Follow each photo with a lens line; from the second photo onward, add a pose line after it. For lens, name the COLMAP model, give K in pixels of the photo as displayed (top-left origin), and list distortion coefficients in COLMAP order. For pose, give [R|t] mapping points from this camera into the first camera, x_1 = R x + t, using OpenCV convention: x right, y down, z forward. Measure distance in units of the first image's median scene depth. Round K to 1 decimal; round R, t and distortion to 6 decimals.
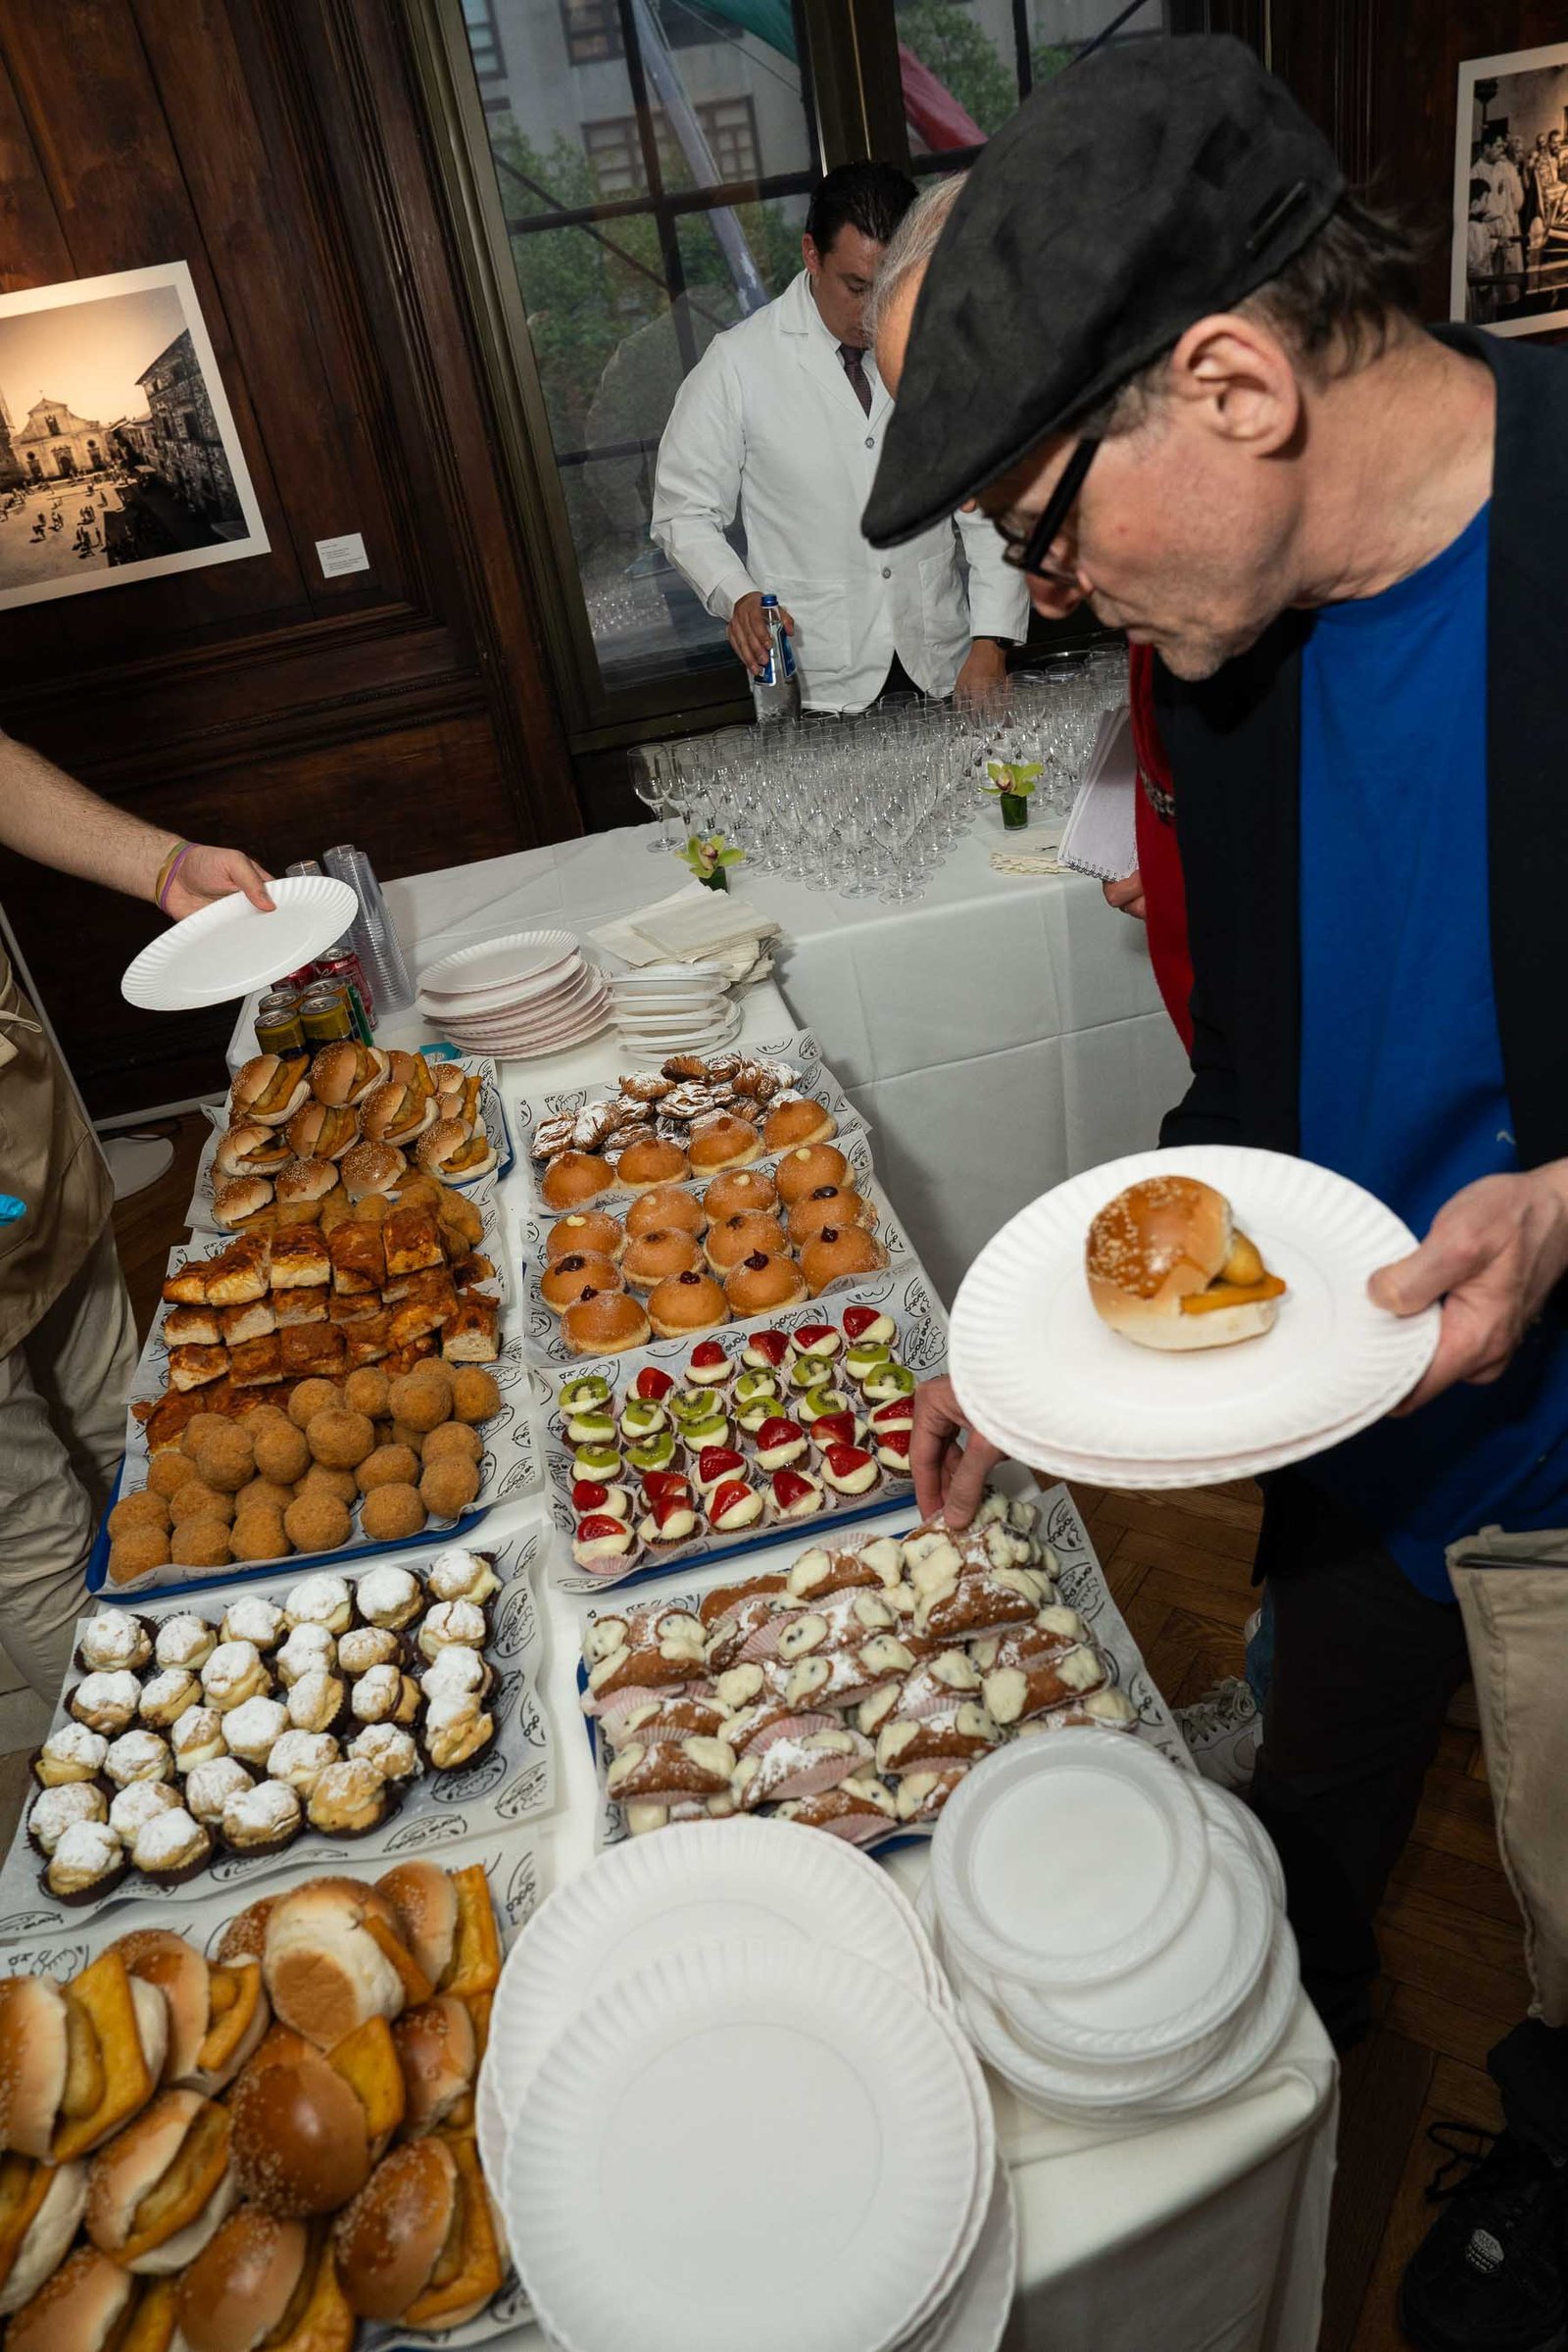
lens RADIAL K [[1650.4, 0, 790.5], [0, 1650.4, 1184.4], [0, 0, 1]] dist [-0.097684, 0.068707]
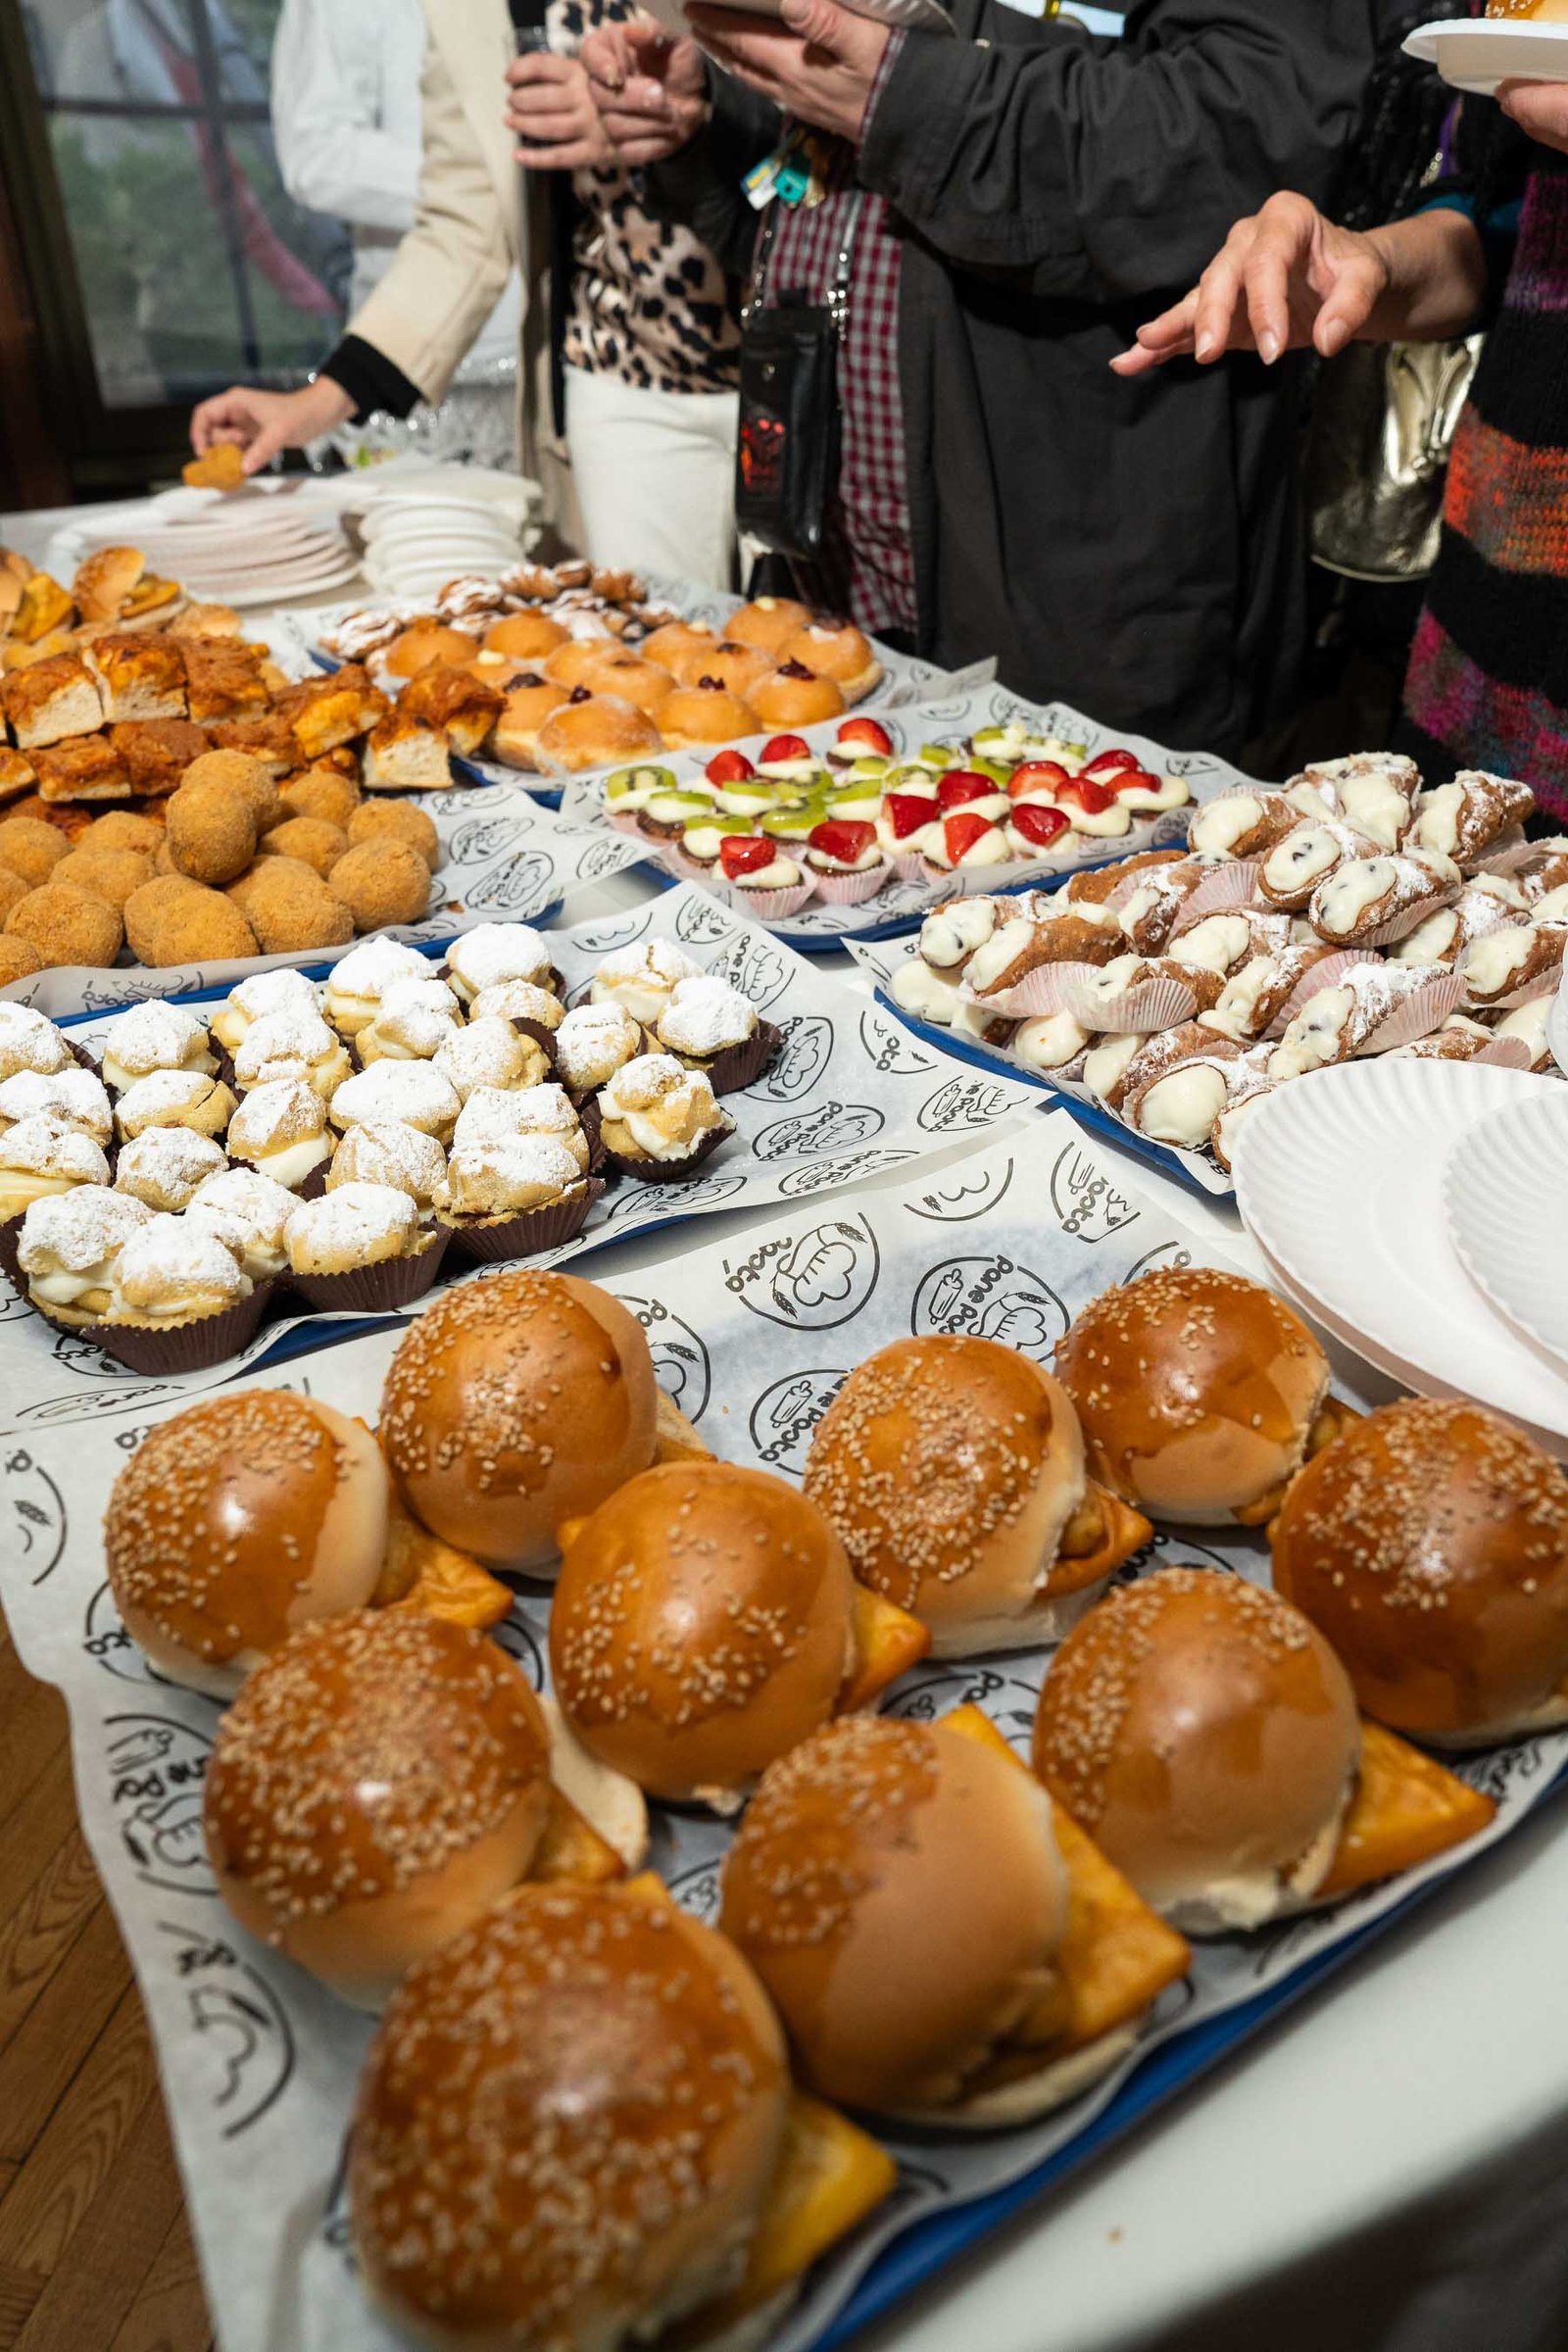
lens RADIAL K [[1650.4, 0, 788.8], [0, 1650.4, 1182.2], [0, 0, 1]] dist [-0.097684, 0.068707]
pose [[0.922763, -0.057164, 0.381105, -0.334762], [0.062790, 0.998024, -0.002333, 0.295324], [-0.380219, 0.026083, 0.924529, 0.348326]]
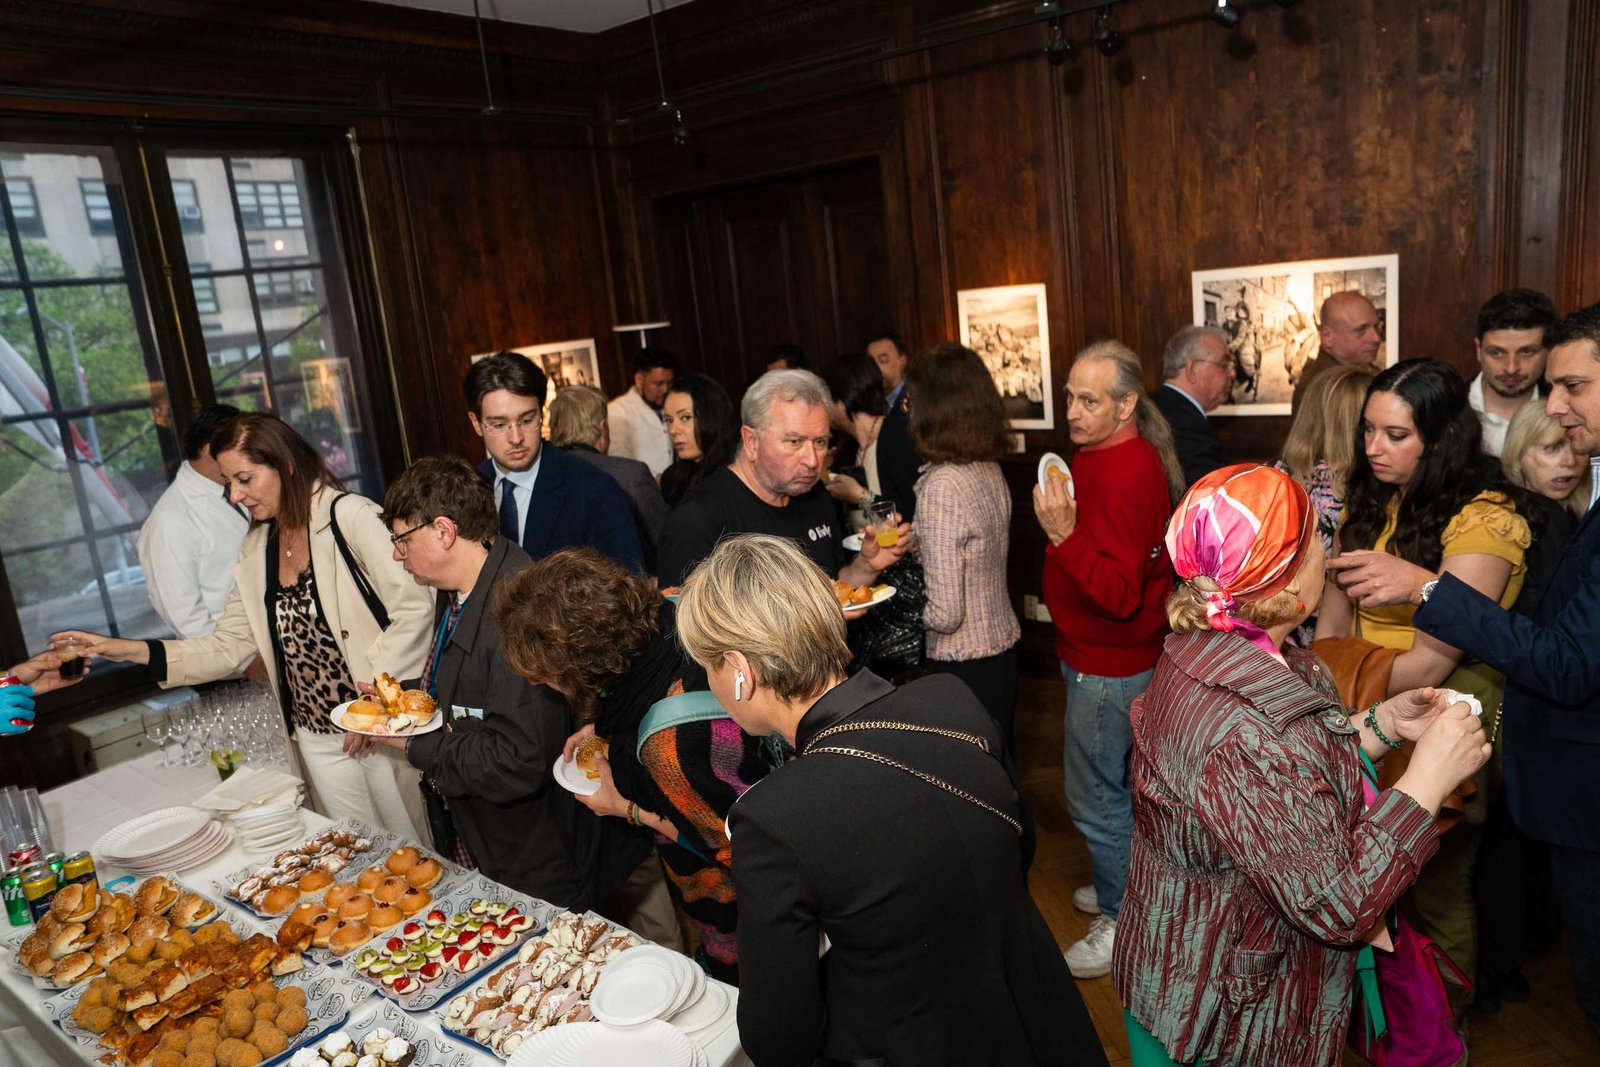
lens RADIAL K [[1122.7, 0, 809.0], [0, 1122.7, 529.5], [0, 0, 1]] dist [-0.097684, 0.068707]
pose [[0.754969, -0.064798, 0.652551, -0.601659], [0.311483, 0.911117, -0.269897, 0.184712], [-0.577062, 0.407022, 0.708049, -0.637960]]
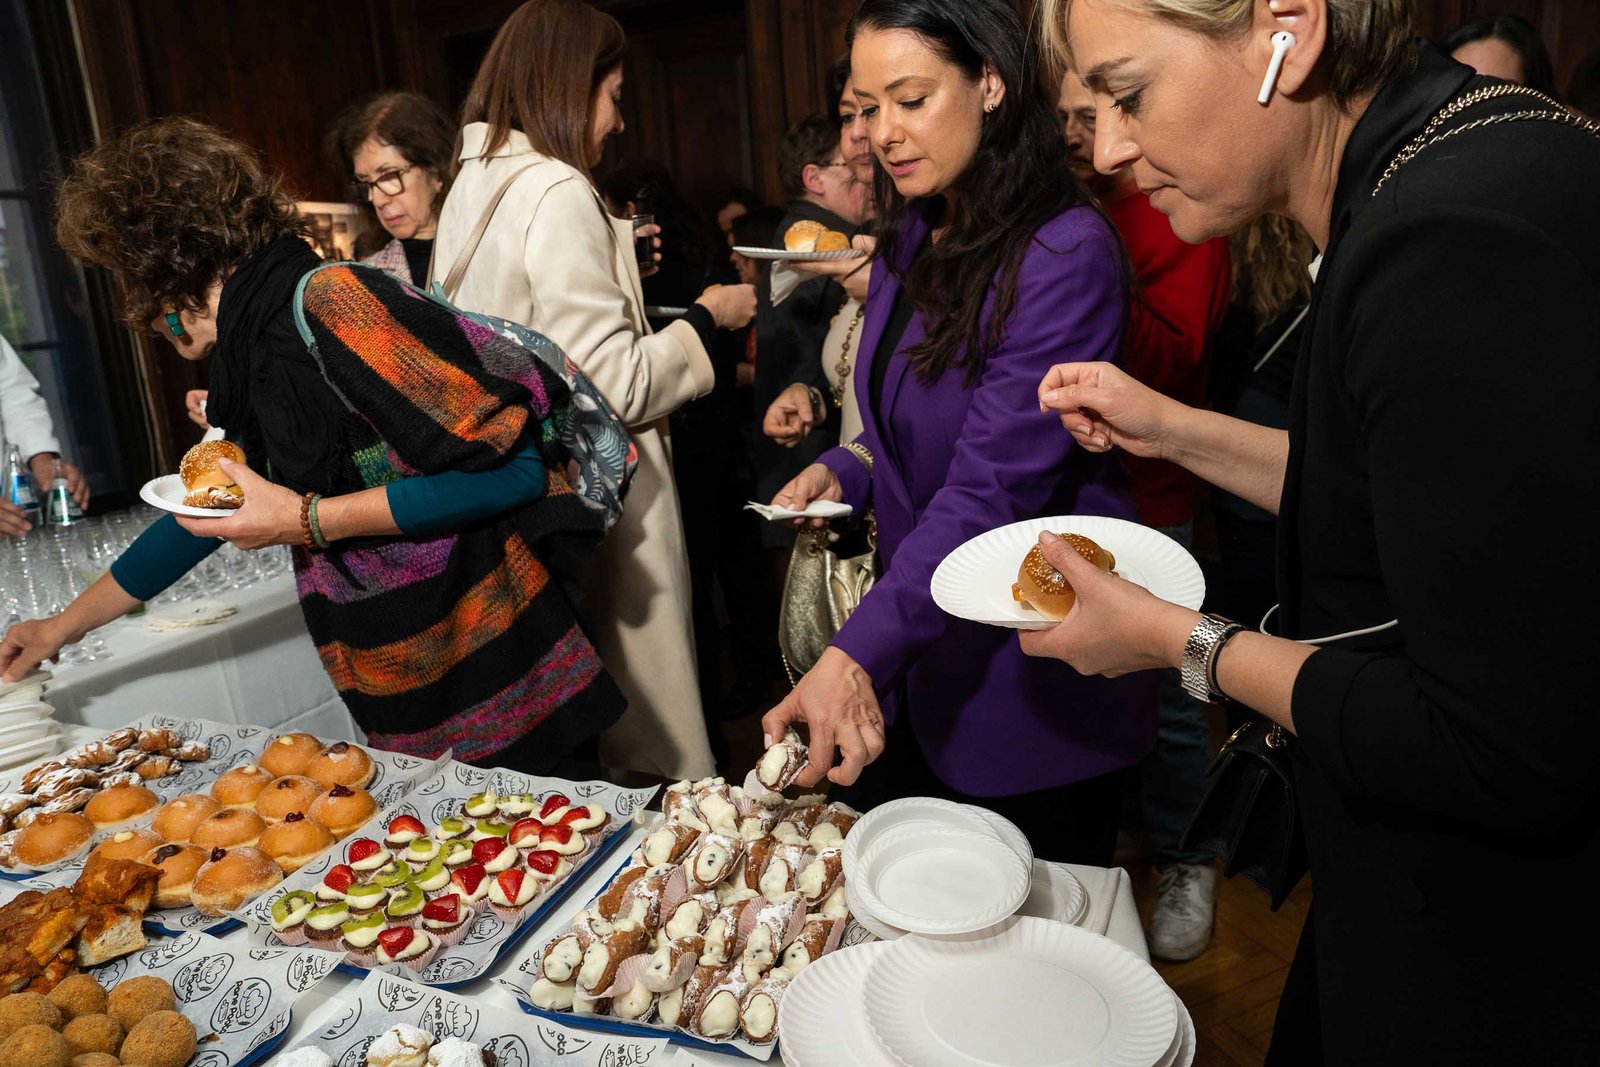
lens RADIAL K [[1122.7, 0, 808.4], [0, 1122.7, 522.2], [0, 0, 1]] dist [-0.097684, 0.068707]
pose [[0.550679, -0.063733, 0.832280, -0.525214], [0.397570, 0.896746, -0.194383, 0.174830], [-0.733956, 0.437932, 0.519158, 0.249183]]
